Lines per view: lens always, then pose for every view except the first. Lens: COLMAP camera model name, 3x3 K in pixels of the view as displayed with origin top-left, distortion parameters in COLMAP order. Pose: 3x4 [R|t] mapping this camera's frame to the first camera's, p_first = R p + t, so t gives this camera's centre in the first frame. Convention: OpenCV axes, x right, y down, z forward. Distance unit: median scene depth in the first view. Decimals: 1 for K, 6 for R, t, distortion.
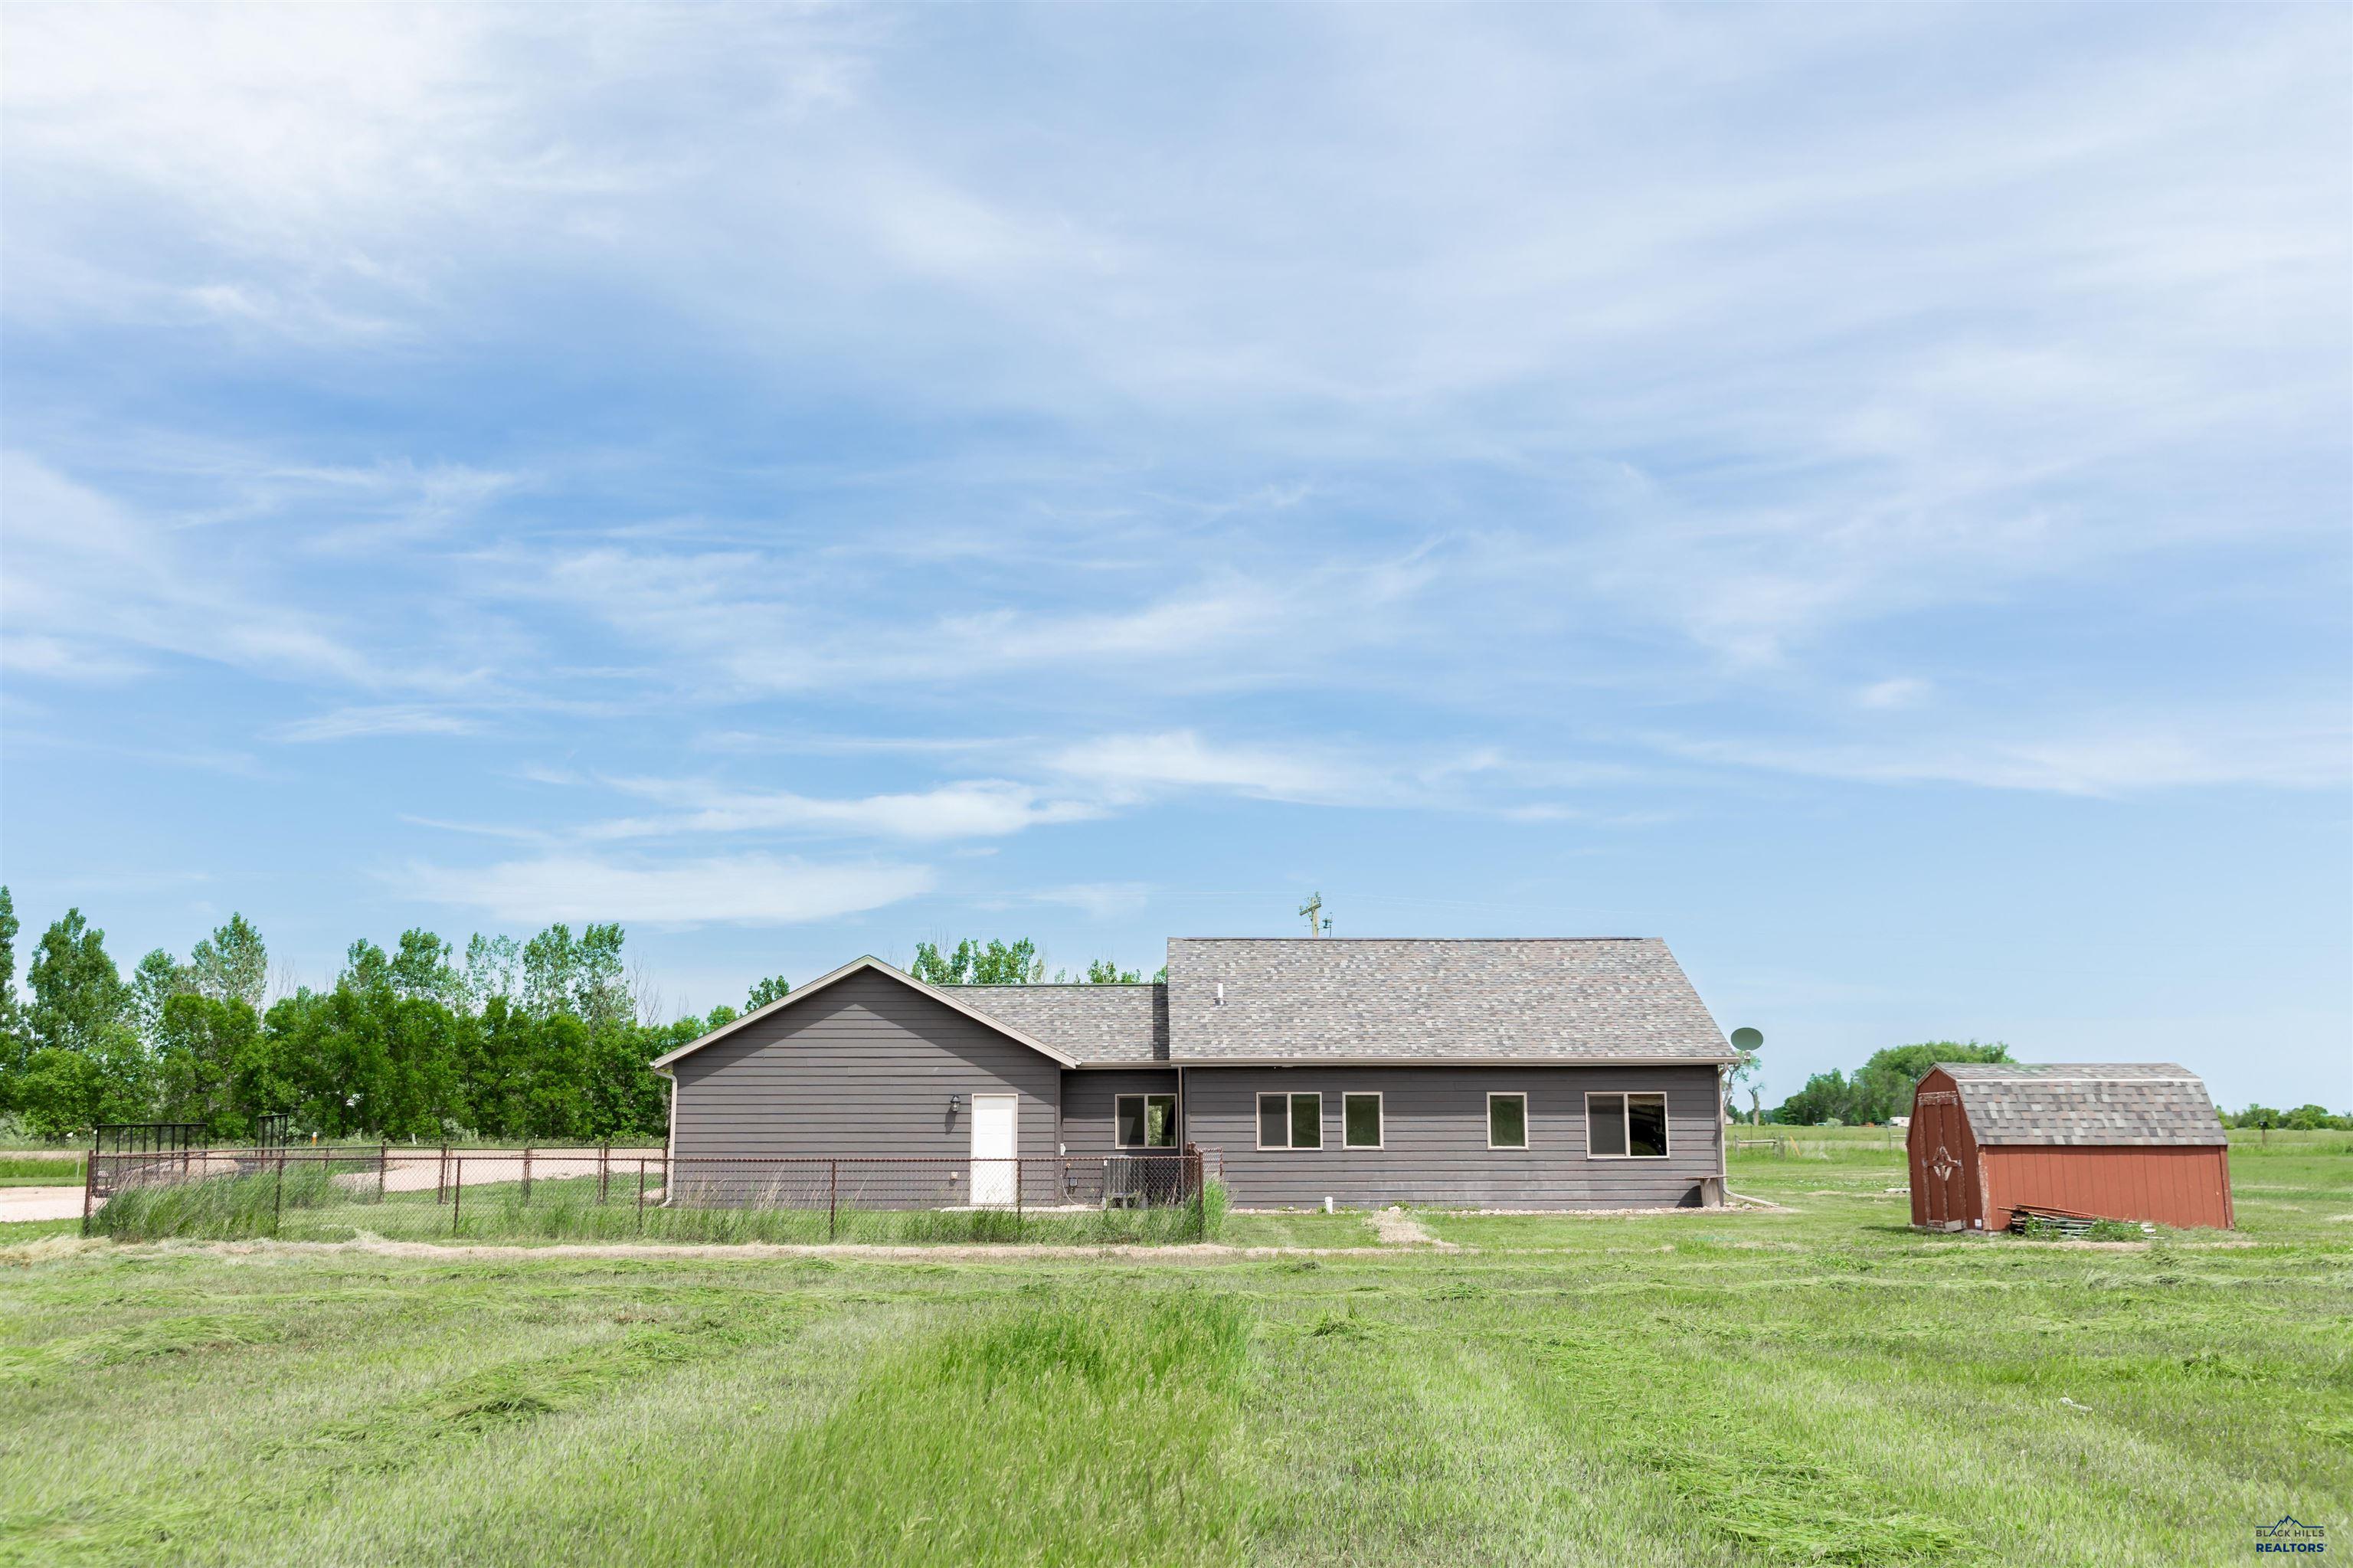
lens RADIAL K [[2228.5, 0, 1176.5], [0, 2228.5, 784.0], [0, 0, 1]] dist [0.076469, 0.000357]
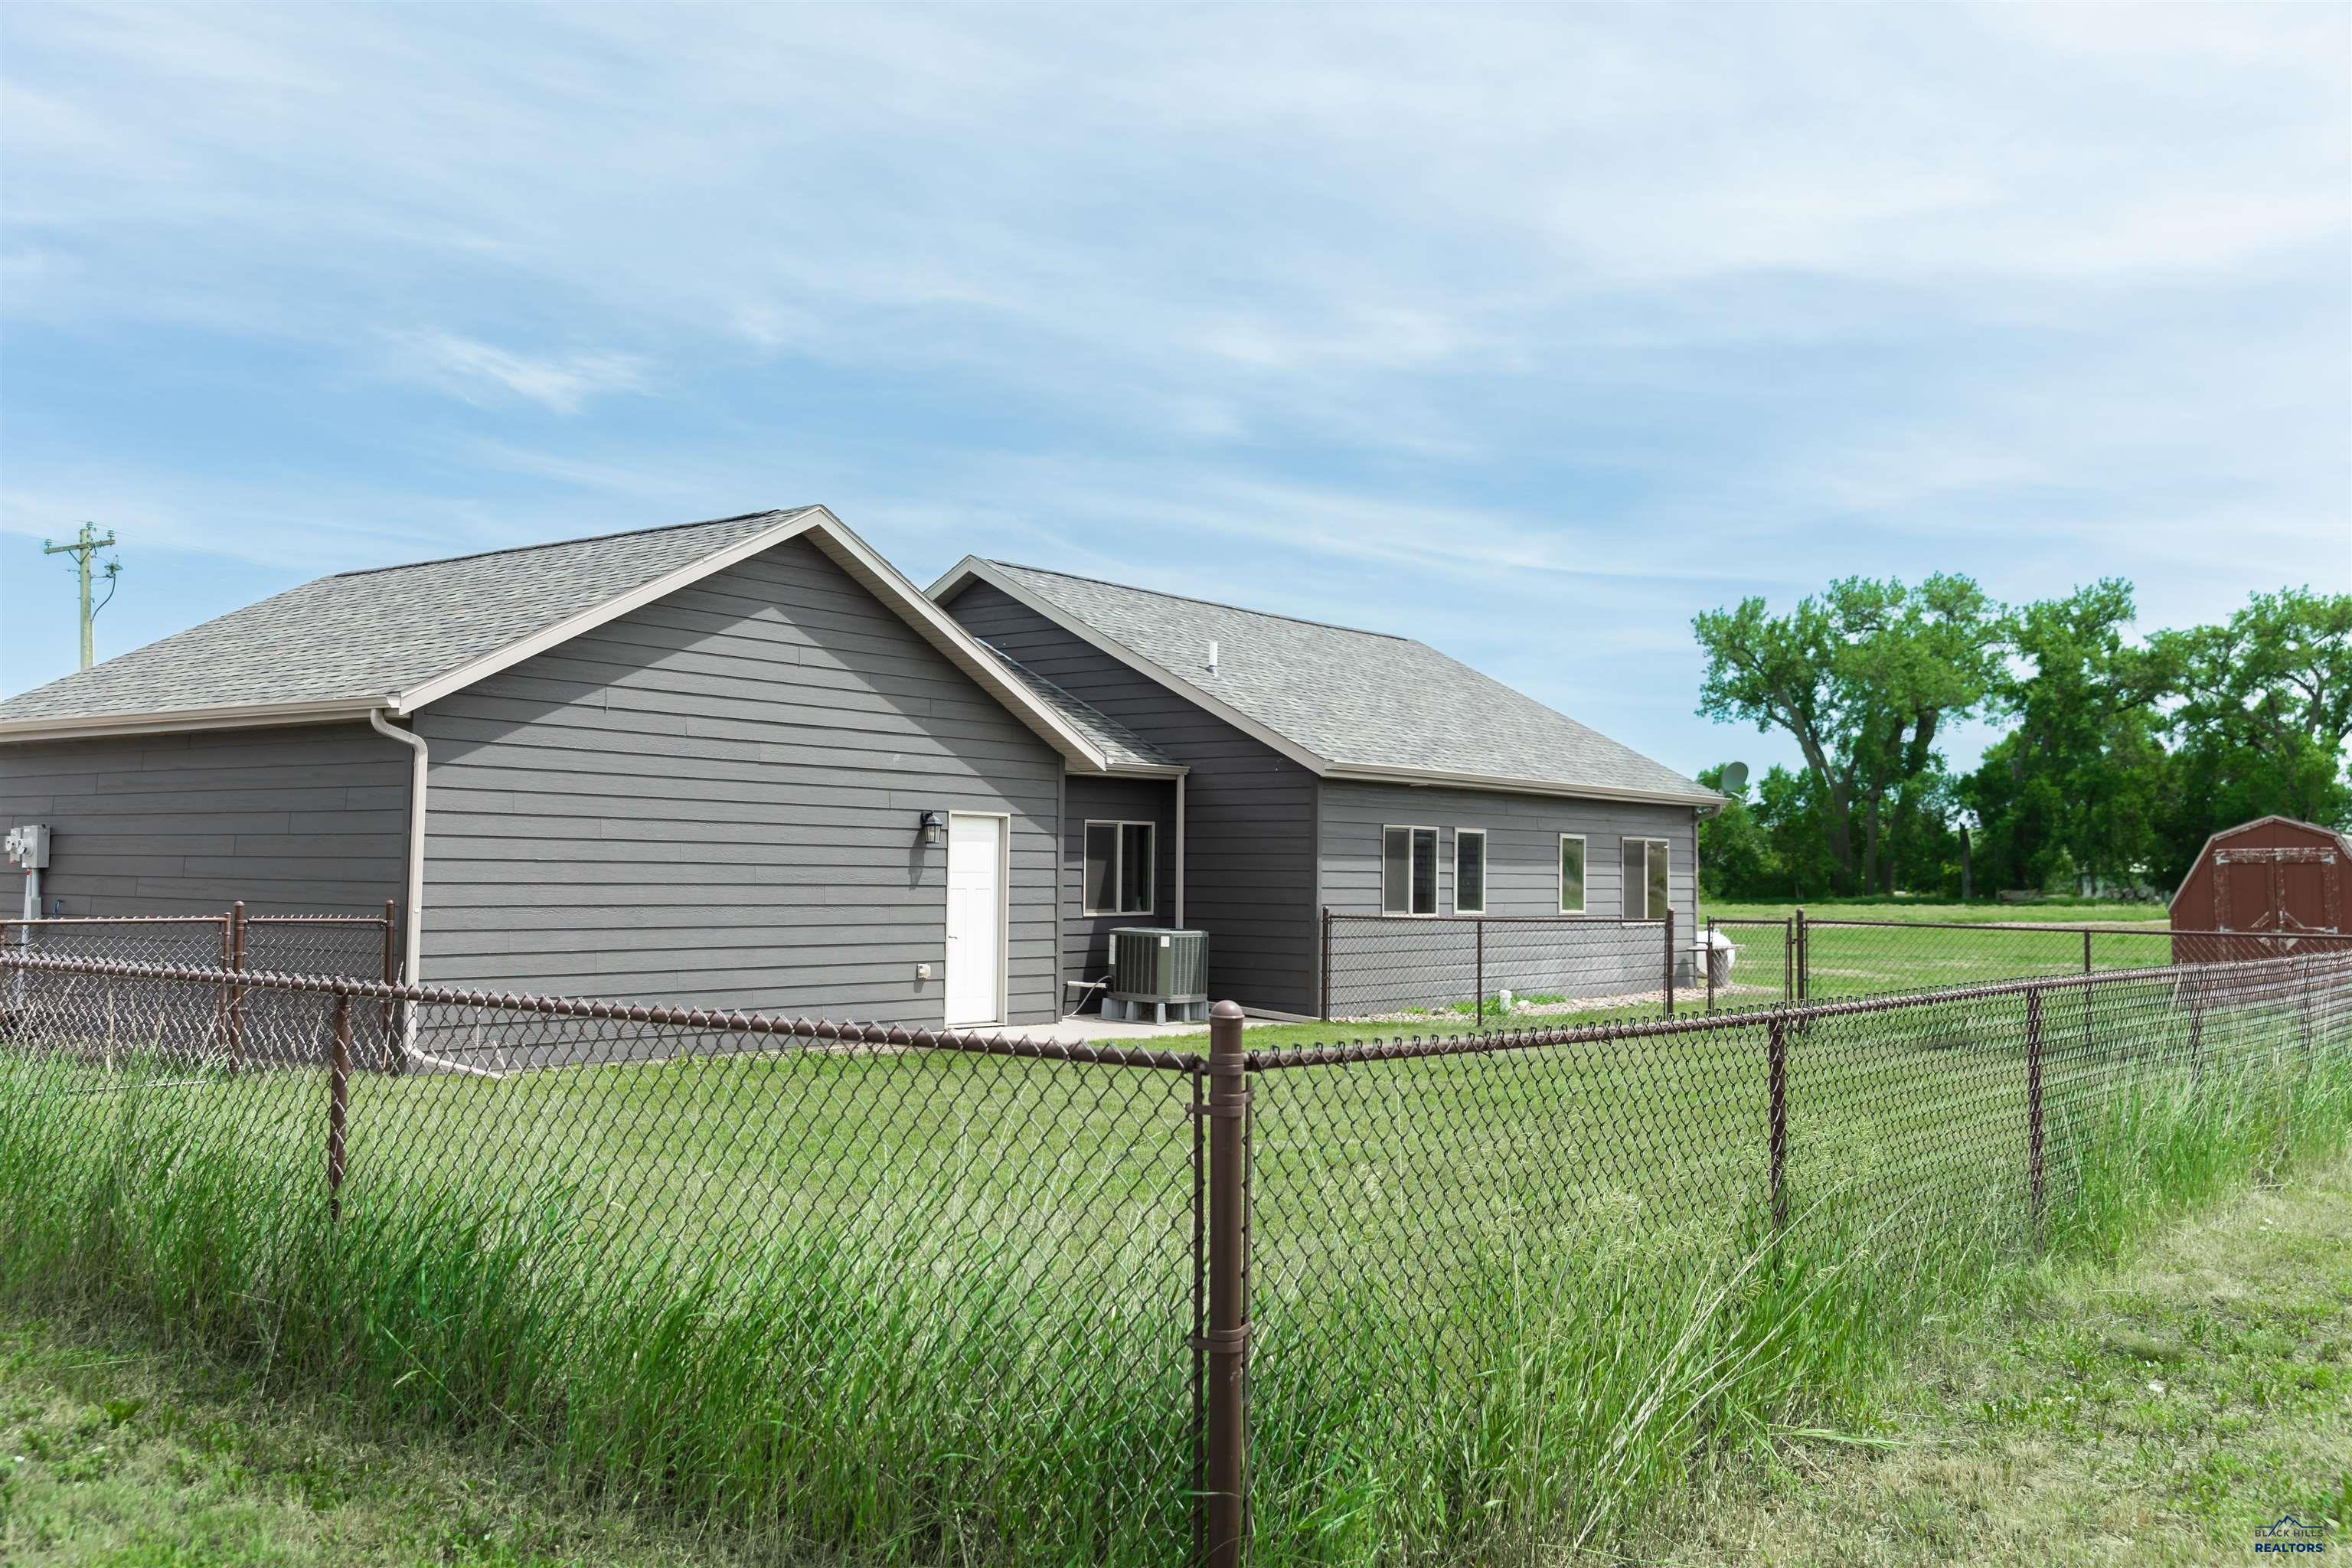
lens RADIAL K [[2073.4, 0, 1176.0], [0, 2073.4, 784.0], [0, 0, 1]] dist [0.004684, 0.003147]
pose [[0.623298, 0.043347, 0.780782, -0.425259], [-0.128101, 0.990634, 0.047266, 0.104465], [-0.771420, -0.129480, 0.623014, 0.671891]]
